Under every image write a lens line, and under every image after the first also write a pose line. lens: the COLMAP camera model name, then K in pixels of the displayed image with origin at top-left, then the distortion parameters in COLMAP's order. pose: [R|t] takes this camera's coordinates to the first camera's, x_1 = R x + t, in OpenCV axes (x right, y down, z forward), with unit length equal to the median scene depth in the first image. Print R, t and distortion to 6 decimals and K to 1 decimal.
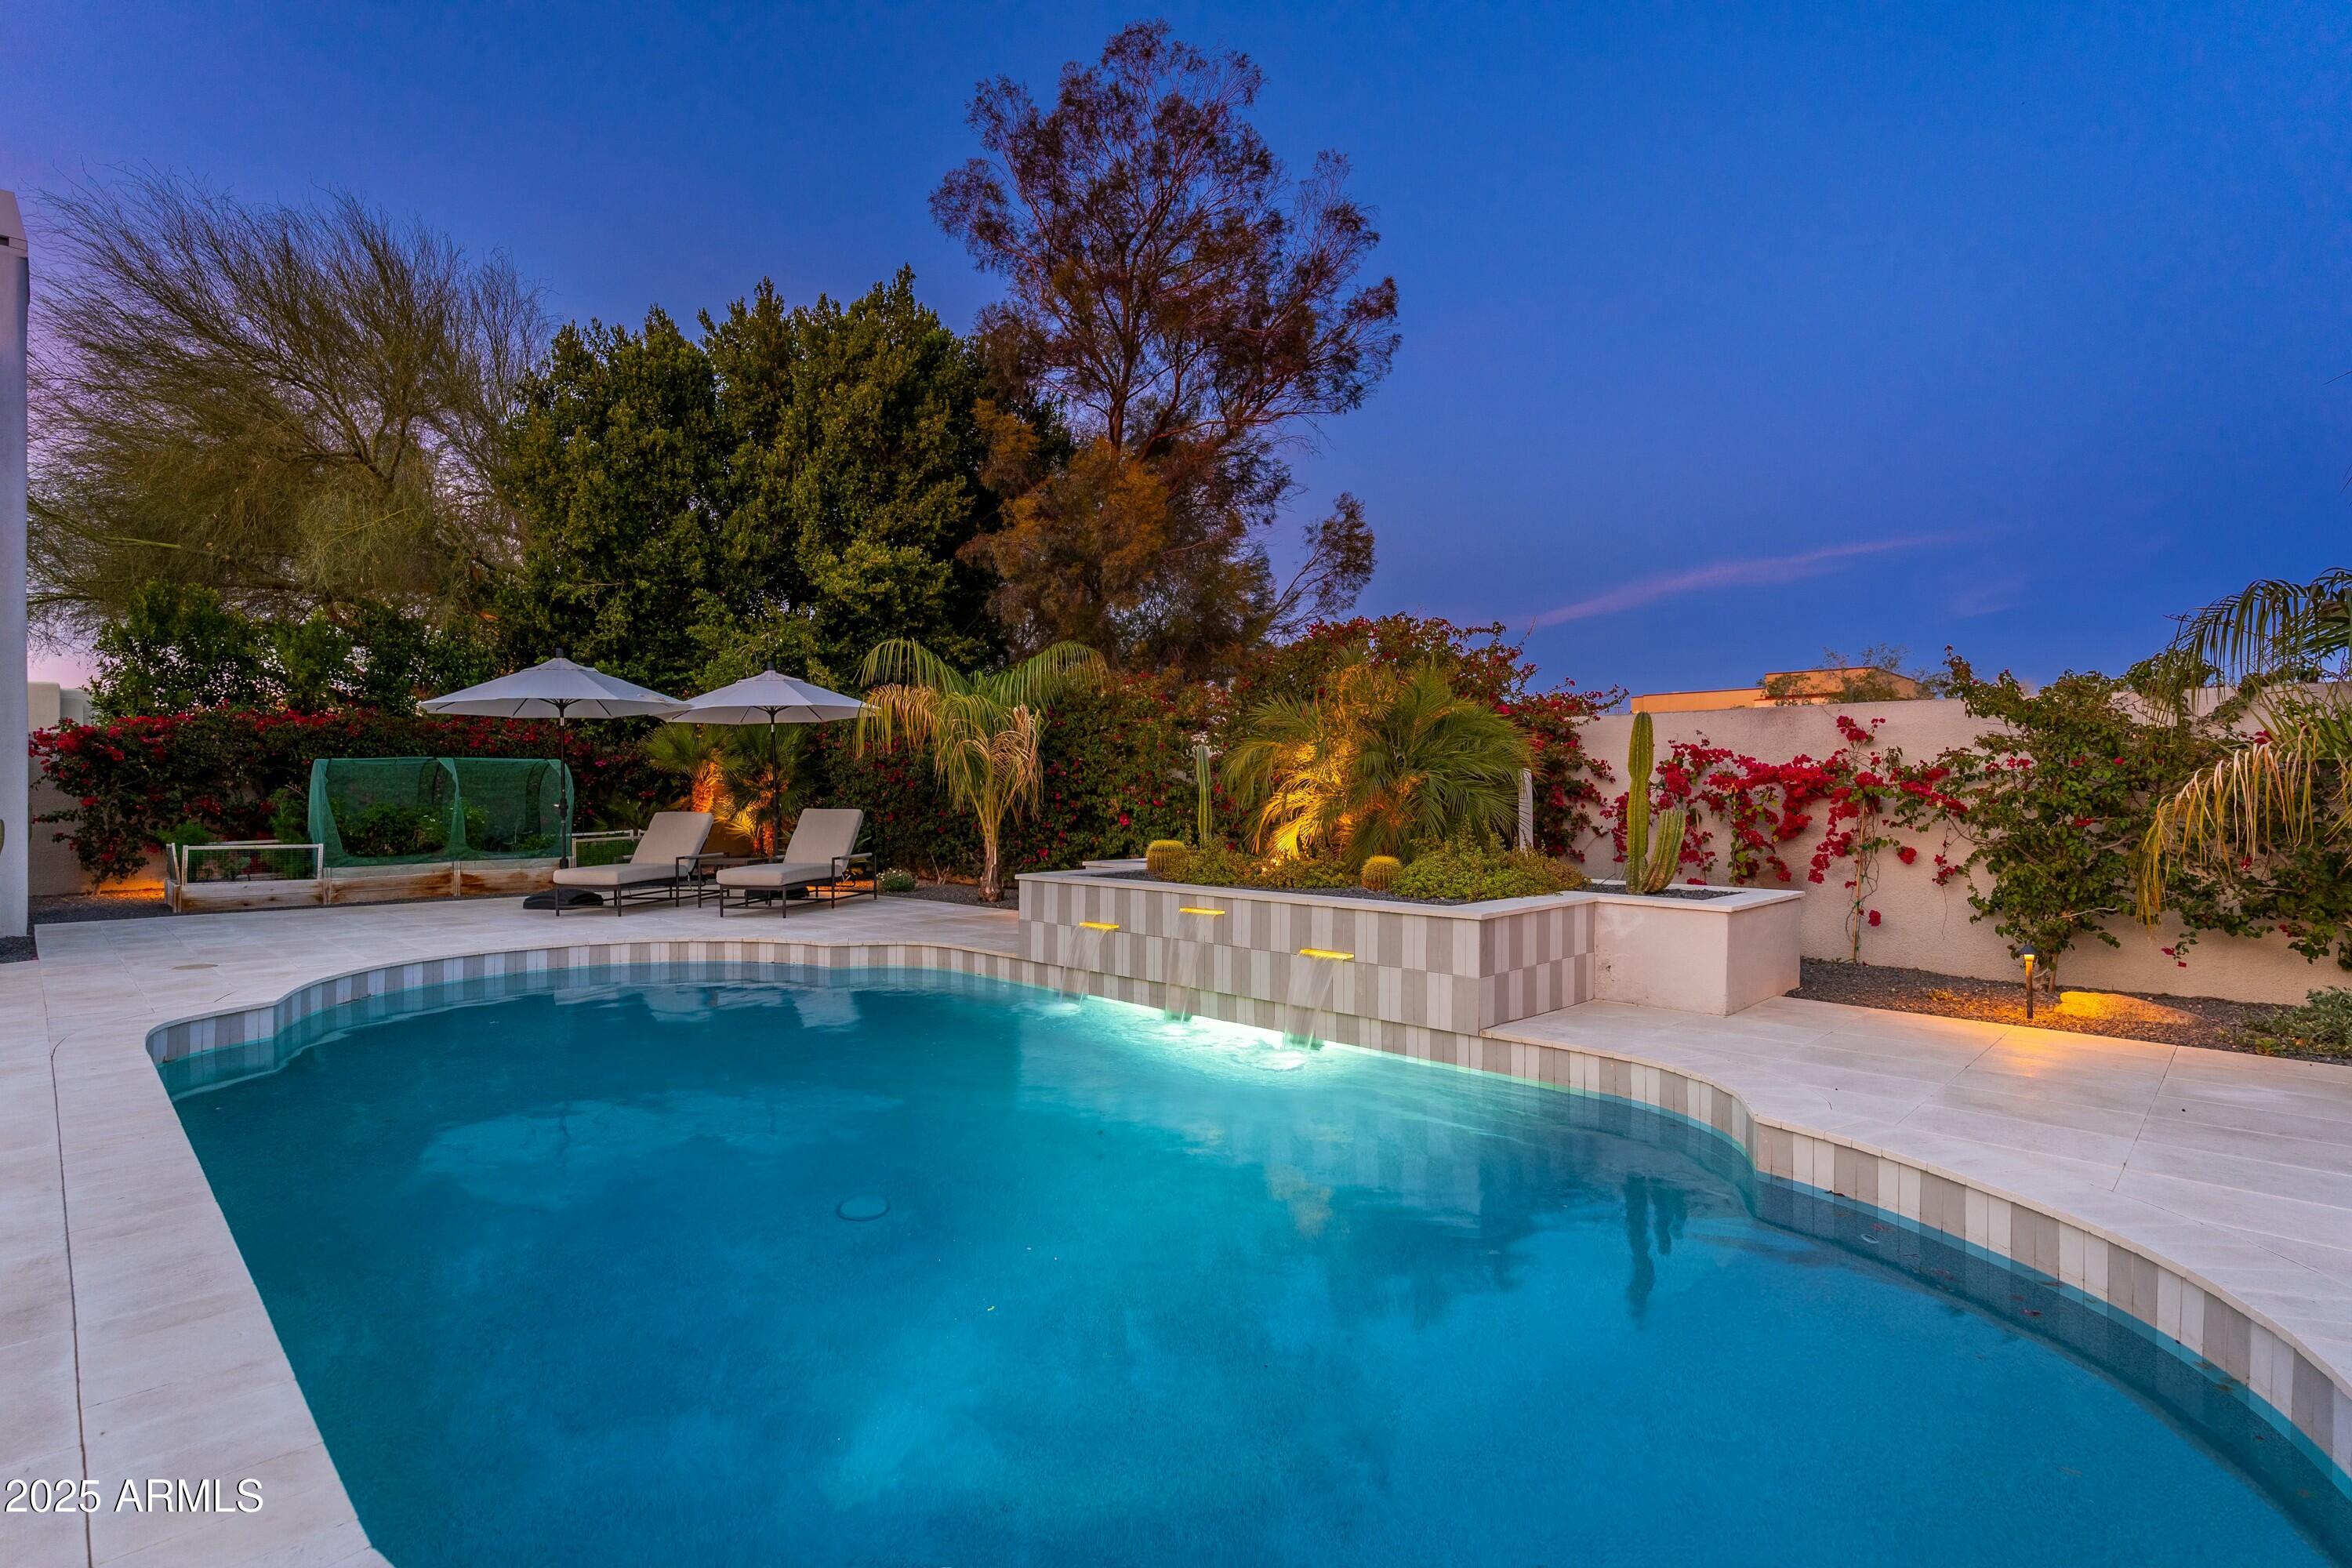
lens RADIAL K [[1139.8, 0, 1176.0], [0, 1139.8, 784.0], [0, 0, 1]] dist [-0.002057, -0.000100]
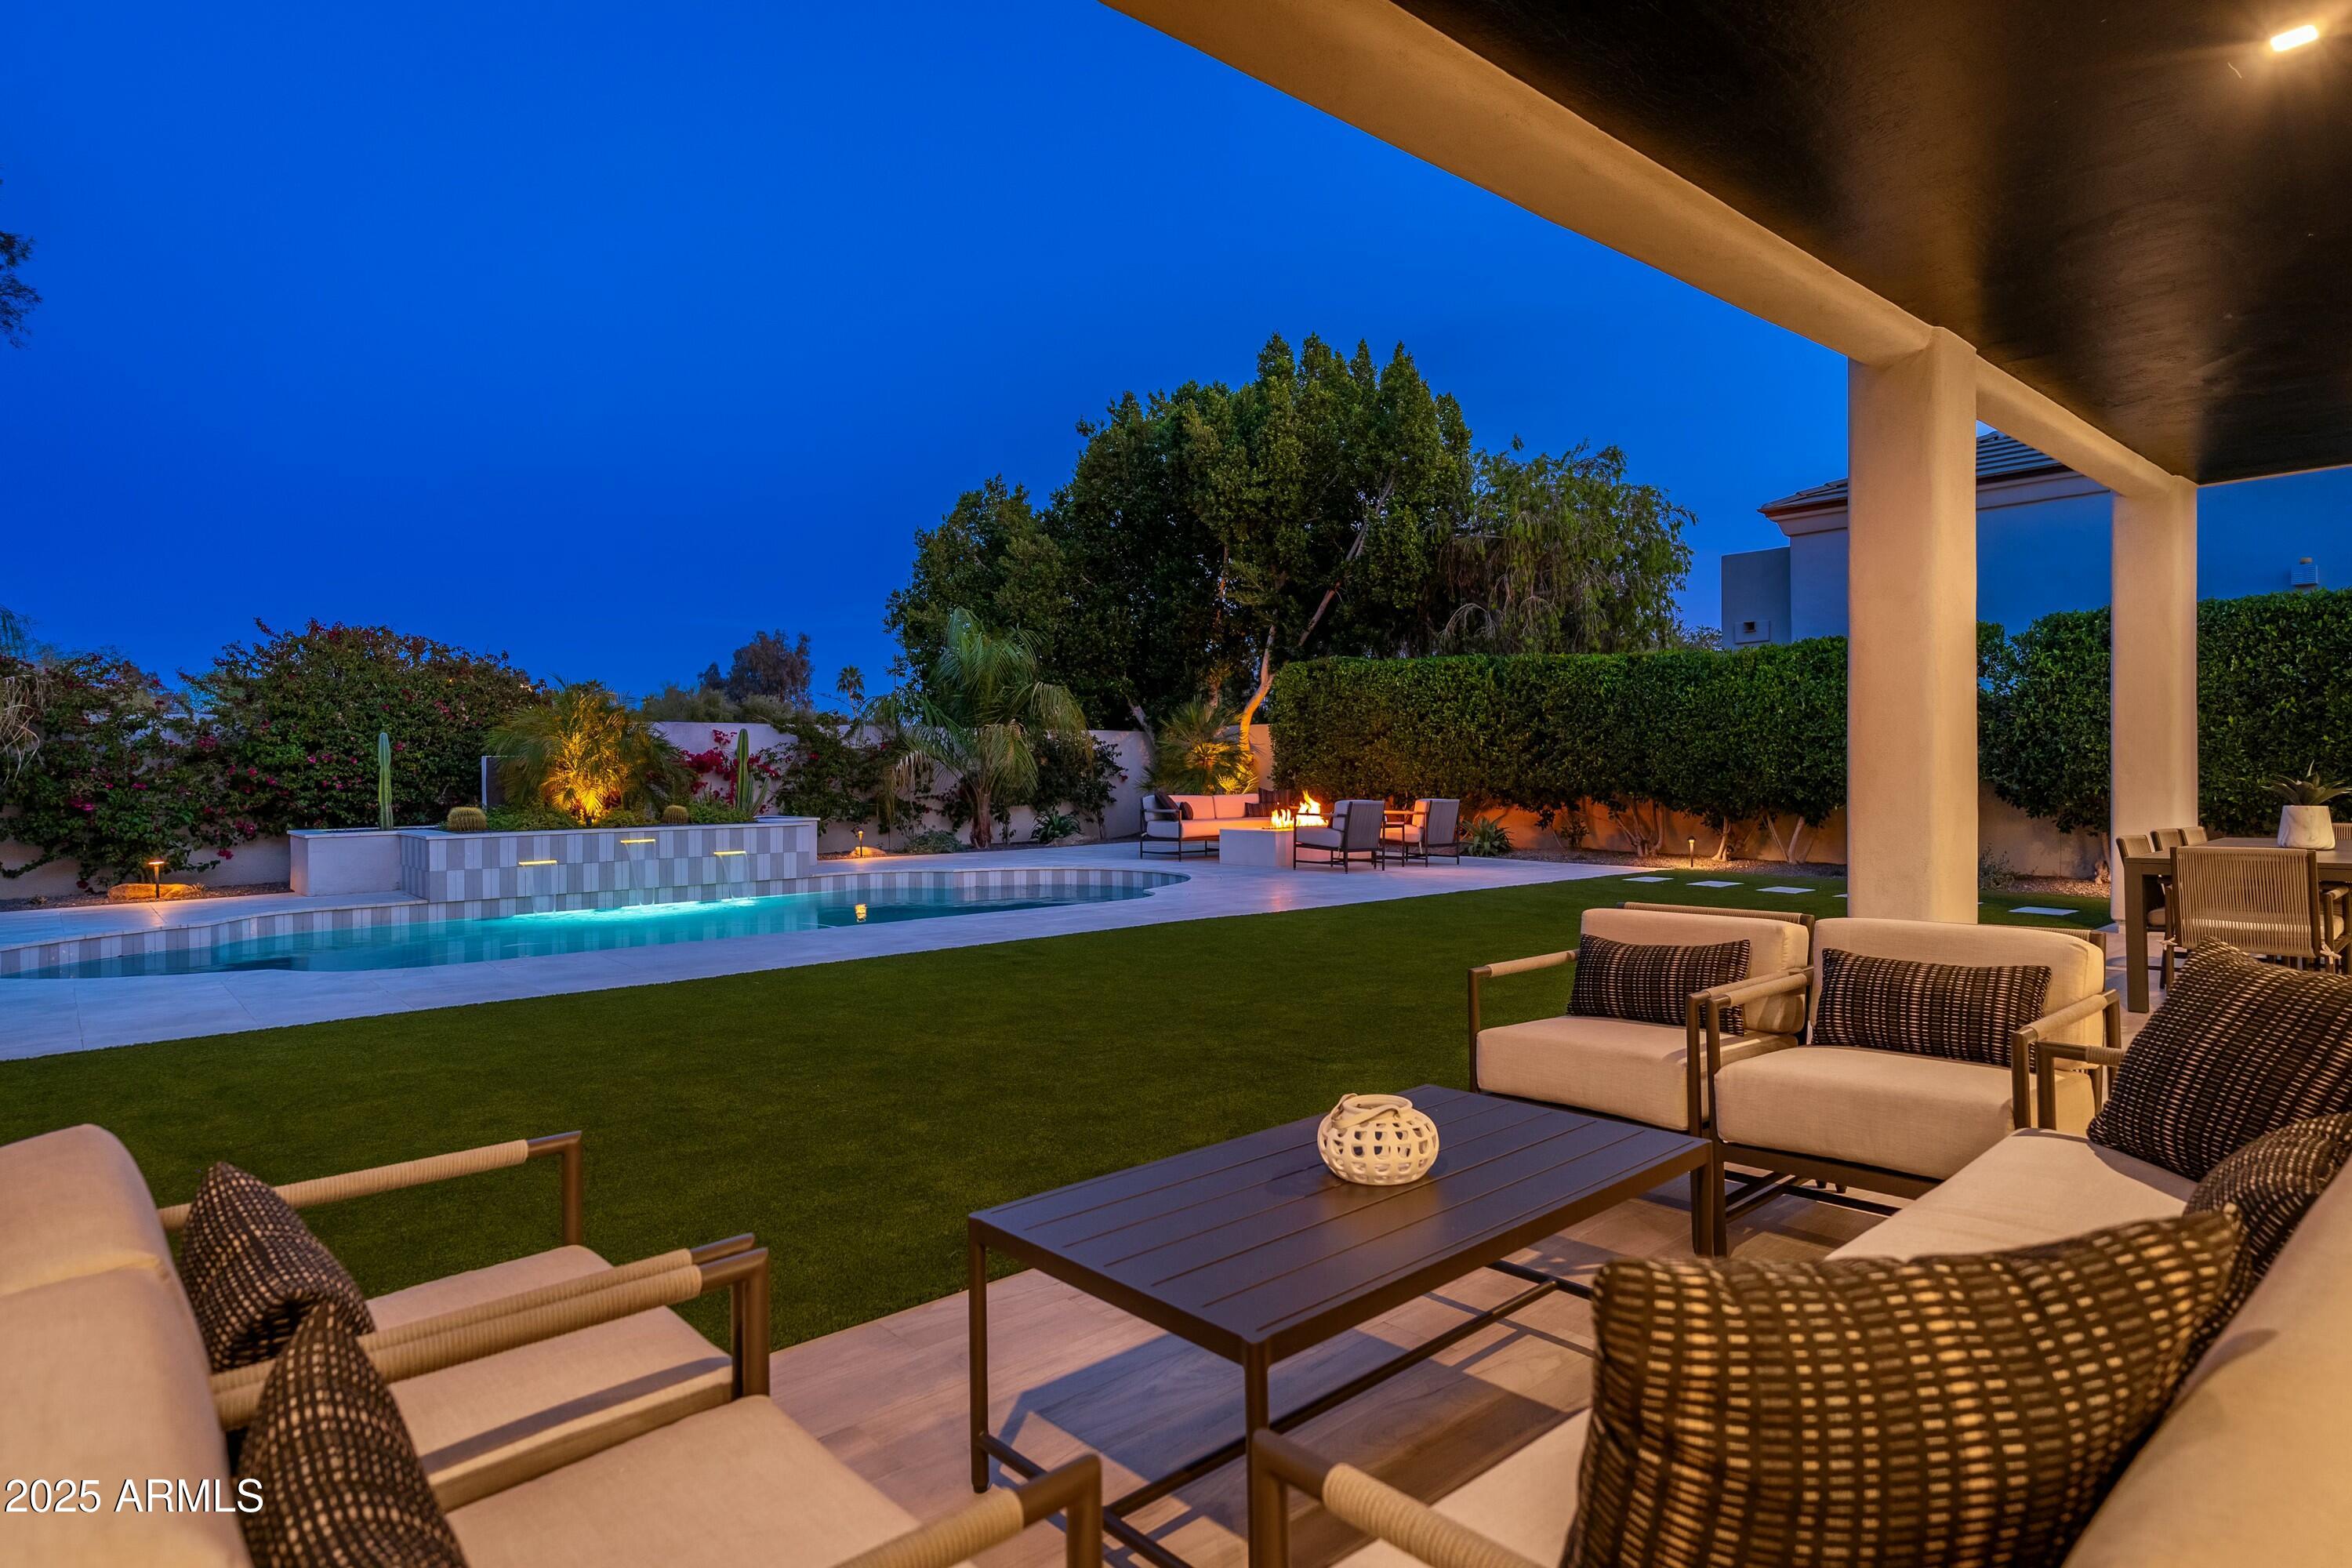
lens RADIAL K [[1287.6, 0, 1175.3], [0, 1287.6, 760.3], [0, 0, 1]] dist [0.001858, -0.001140]
pose [[0.069427, 0.004836, 0.997575, -0.948674], [0.003602, 0.999981, -0.005098, 0.003591], [-0.997581, 0.003947, 0.069409, 0.047305]]
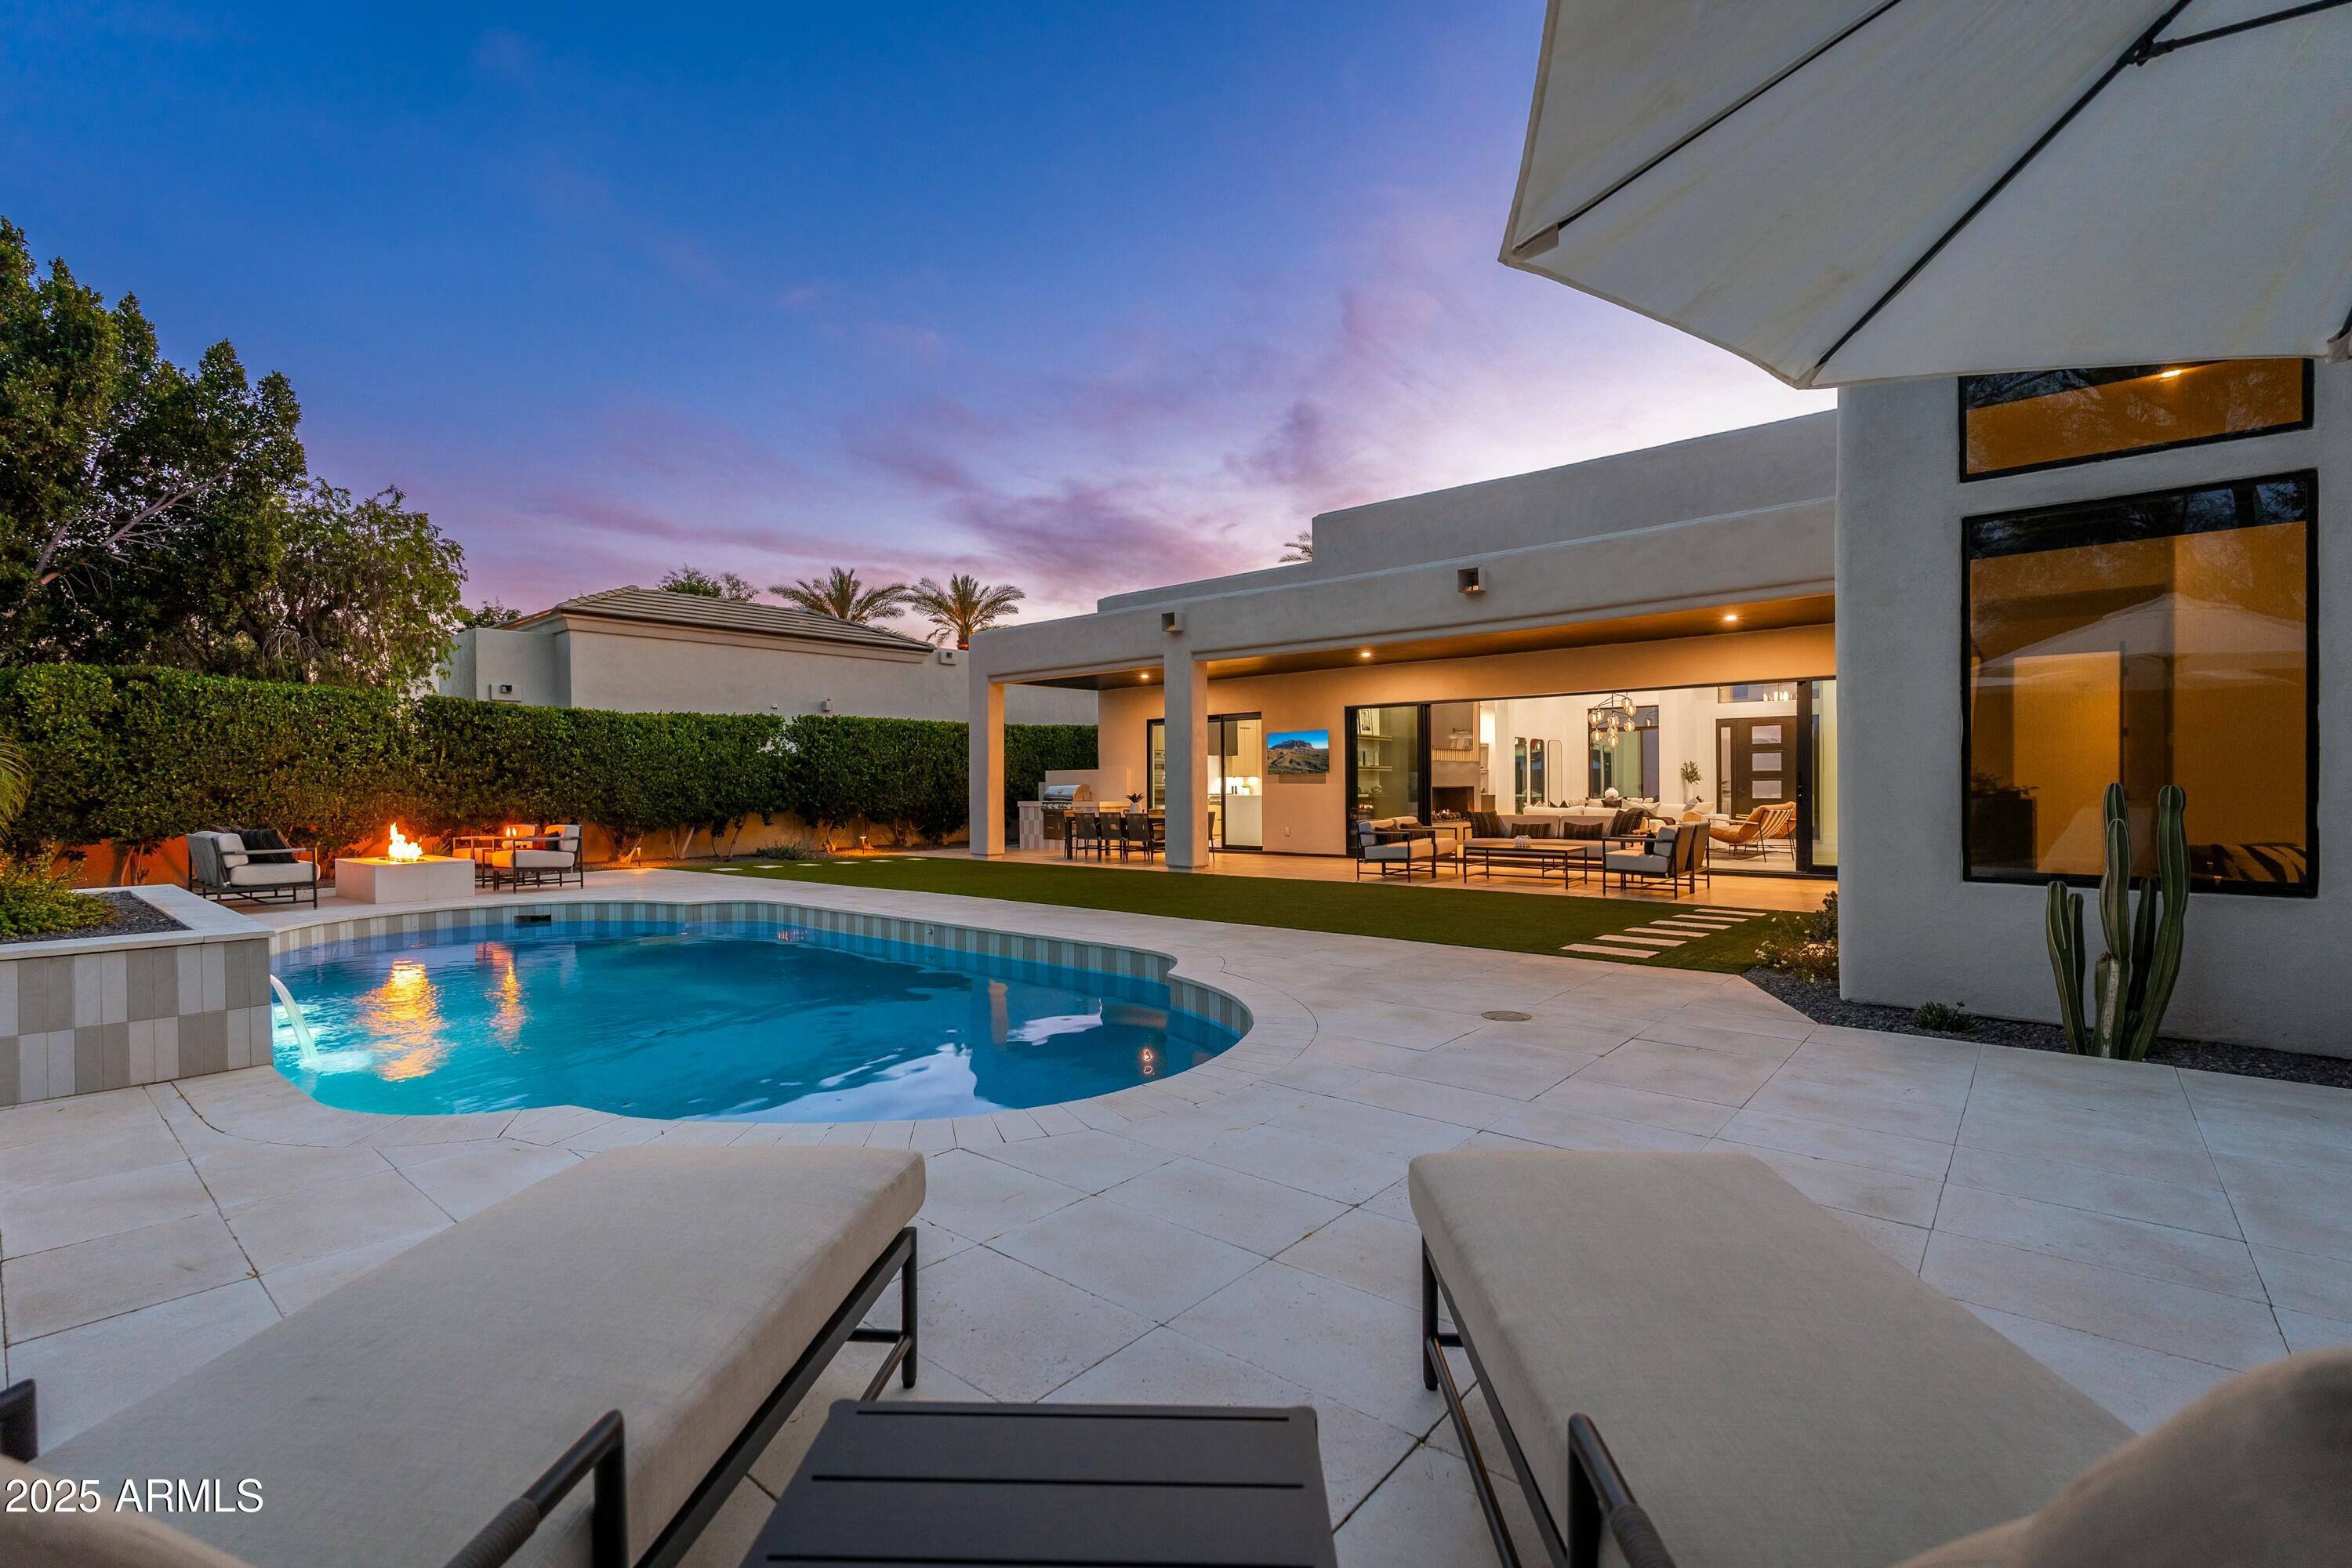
lens RADIAL K [[1067.7, 0, 1162.0], [0, 1067.7, 786.7], [0, 0, 1]] dist [-0.001930, -0.000533]
pose [[-0.997946, 0.010979, -0.063112, -0.354160], [0.011290, 0.999926, -0.004566, 0.007043], [0.063057, -0.005269, -0.997996, 1.014417]]
